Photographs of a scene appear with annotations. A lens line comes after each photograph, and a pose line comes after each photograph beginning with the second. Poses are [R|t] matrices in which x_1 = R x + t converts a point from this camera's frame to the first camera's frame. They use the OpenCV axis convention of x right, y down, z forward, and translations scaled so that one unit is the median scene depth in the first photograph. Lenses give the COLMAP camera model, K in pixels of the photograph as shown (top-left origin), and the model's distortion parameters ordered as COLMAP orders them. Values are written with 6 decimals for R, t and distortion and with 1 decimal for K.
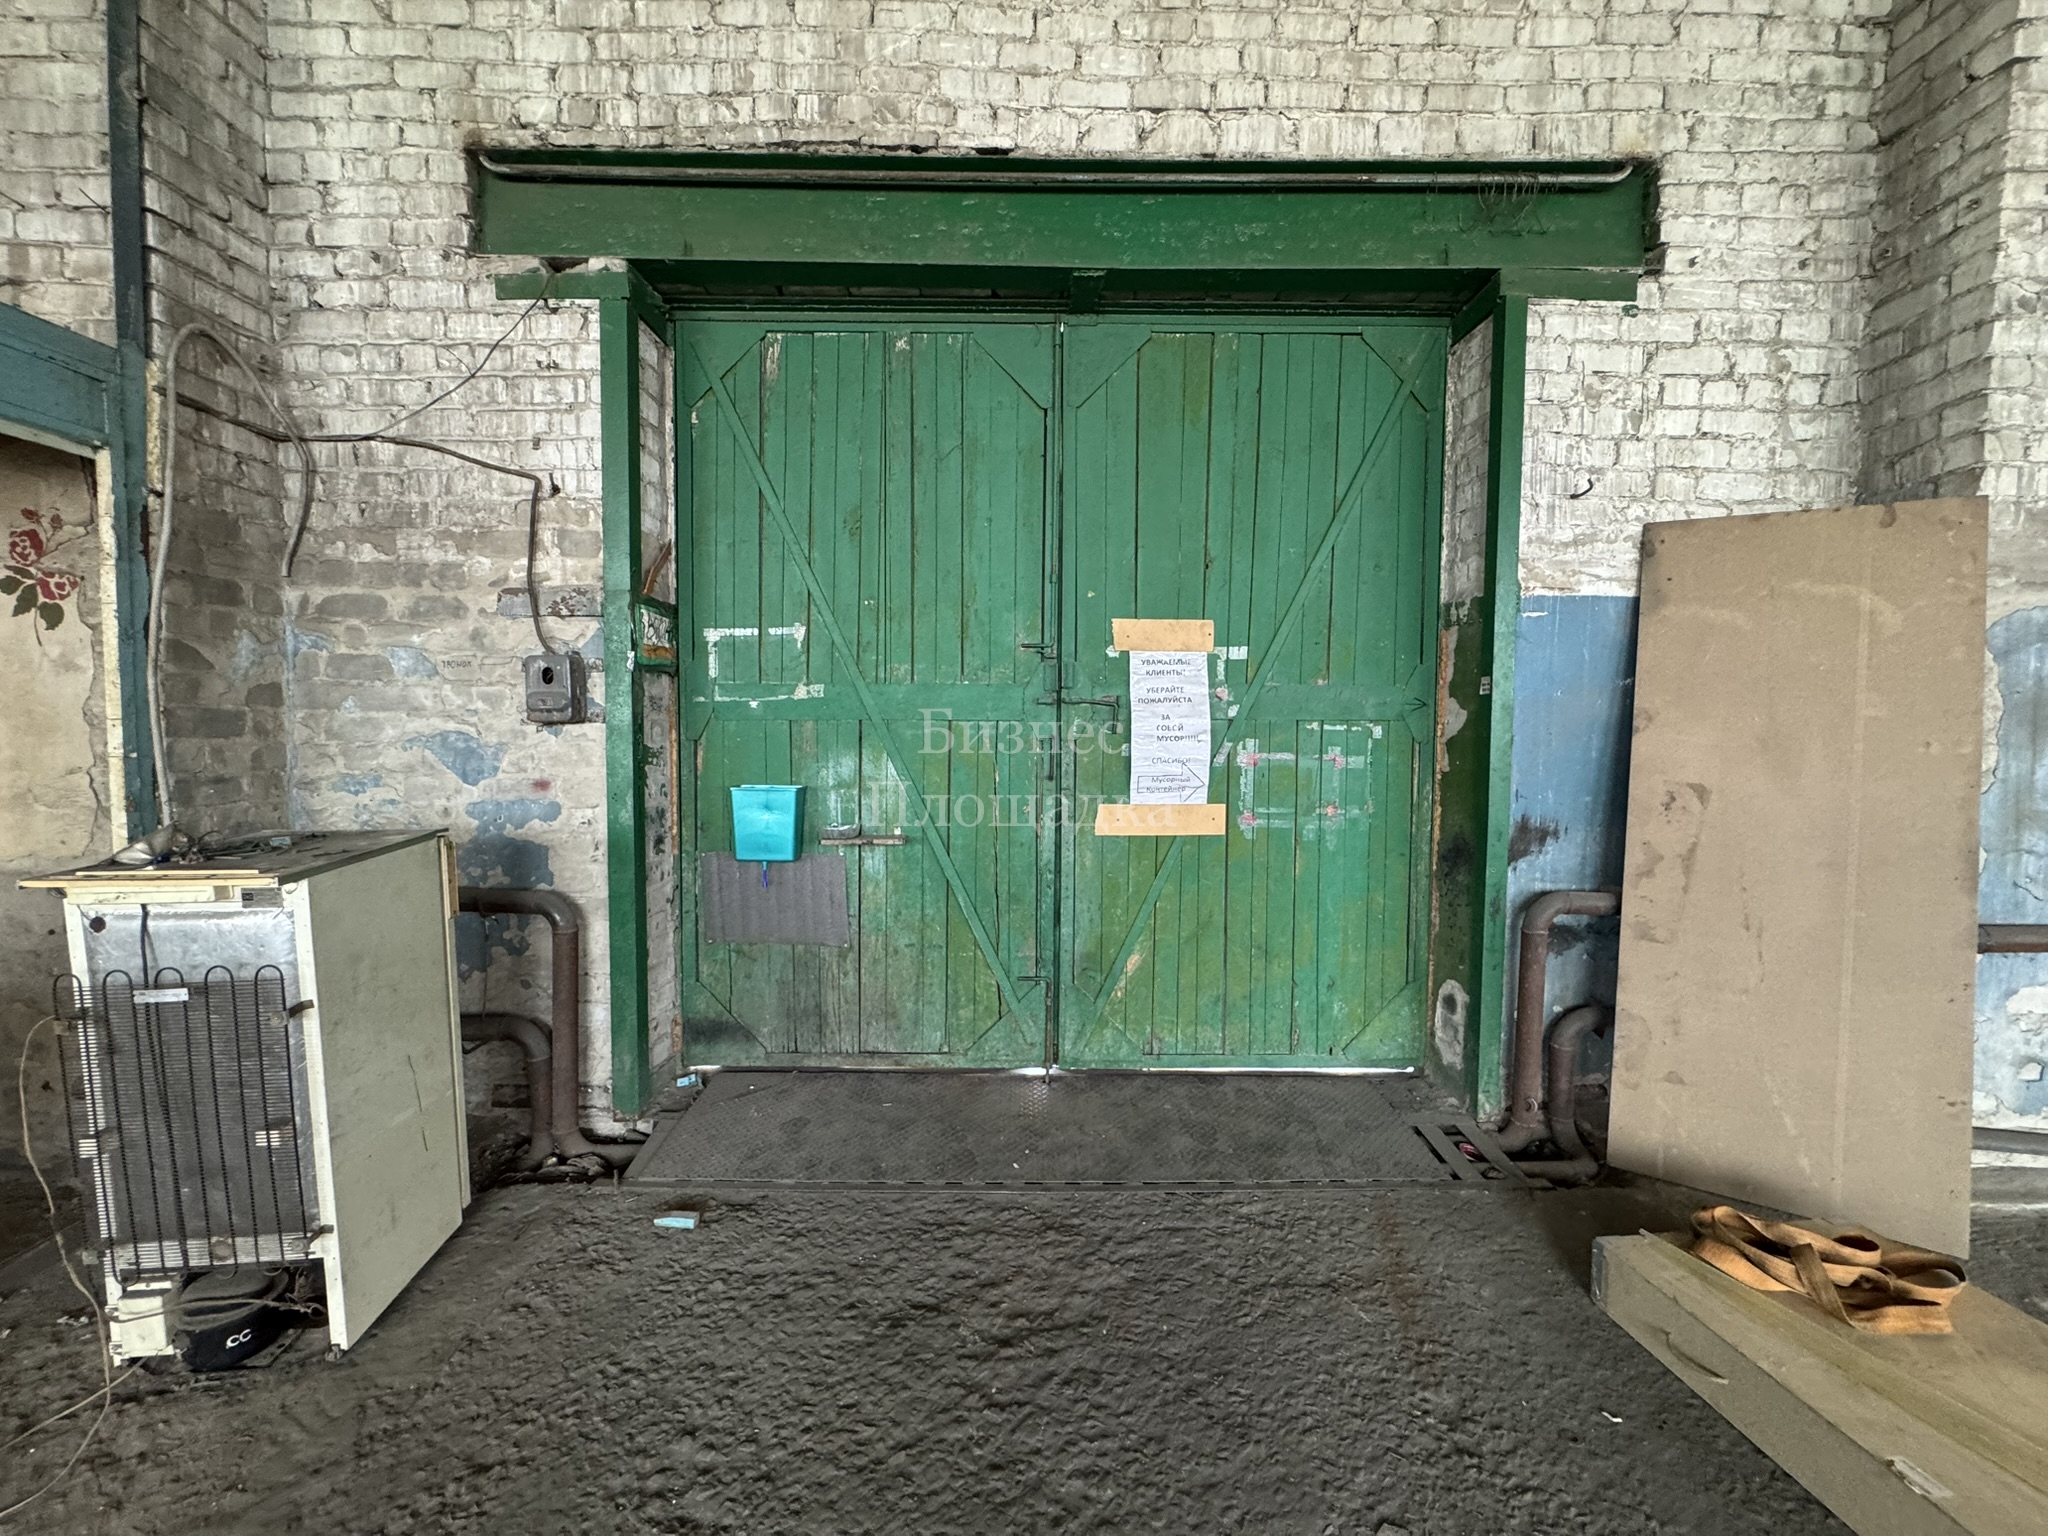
lens RADIAL K [[820.6, 0, 1024.9], [0, 820.6, 764.1], [0, 0, 1]] dist [-0.001689, 0.000250]
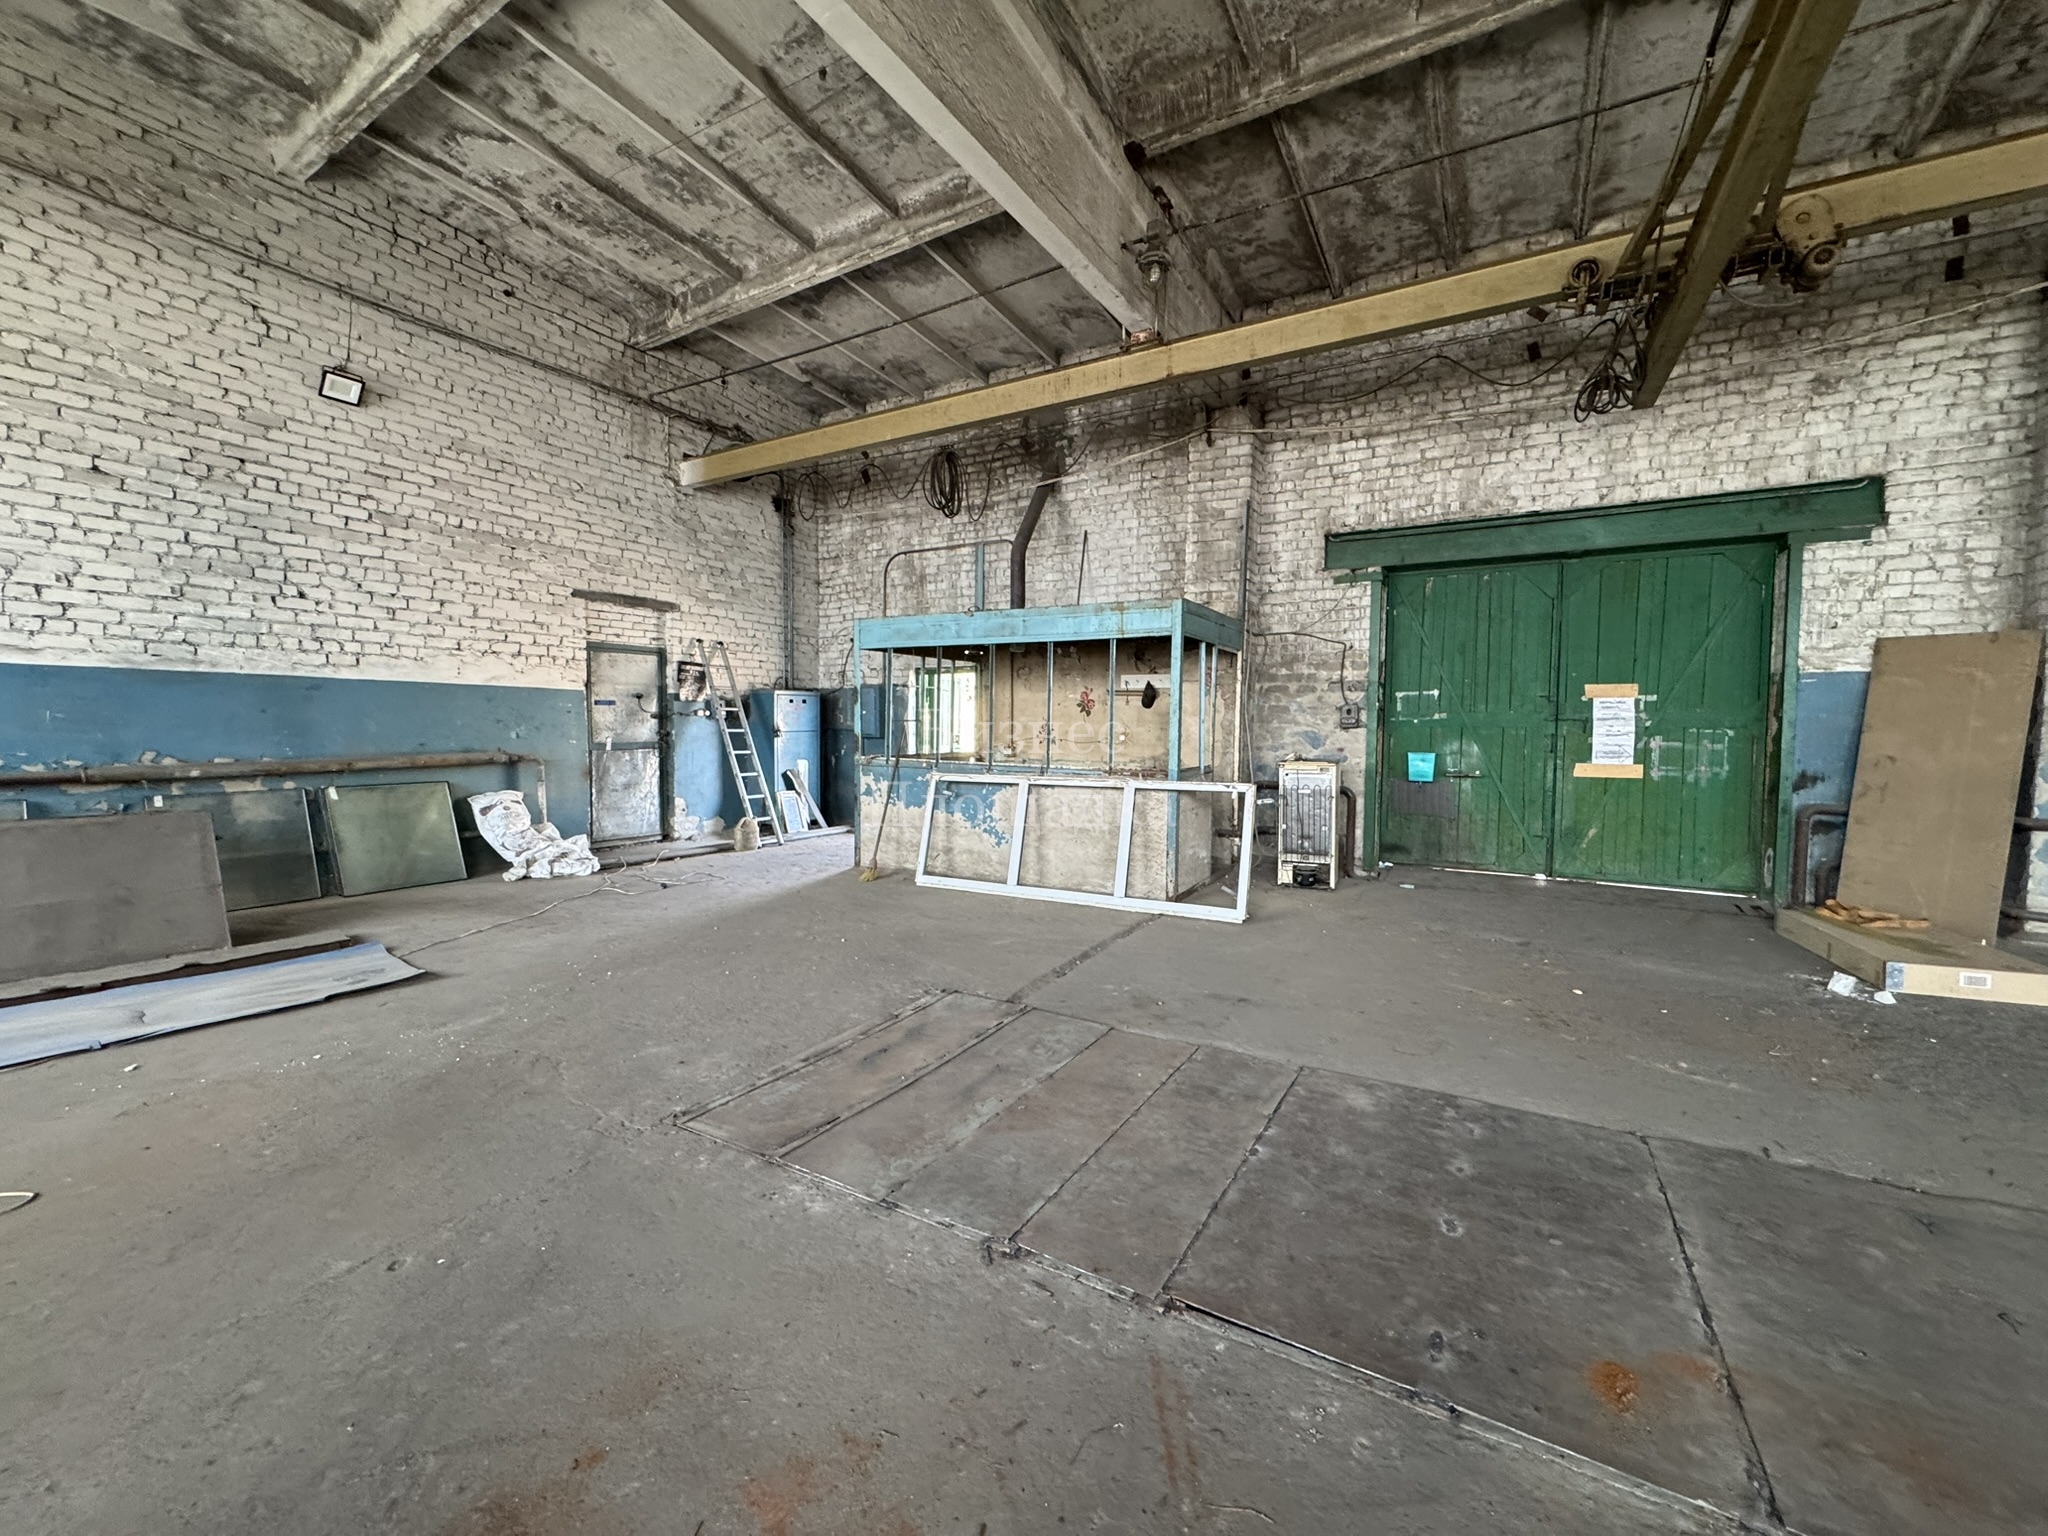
lens RADIAL K [[820.6, 0, 1024.9], [0, 820.6, 764.1], [0, 0, 1]] dist [-0.001689, 0.000250]
pose [[0.860999, 0.023828, -0.508048, -0.084784], [-0.029266, 0.999568, -0.002717, 0.117313], [0.507764, 0.017208, 0.861324, -2.057514]]
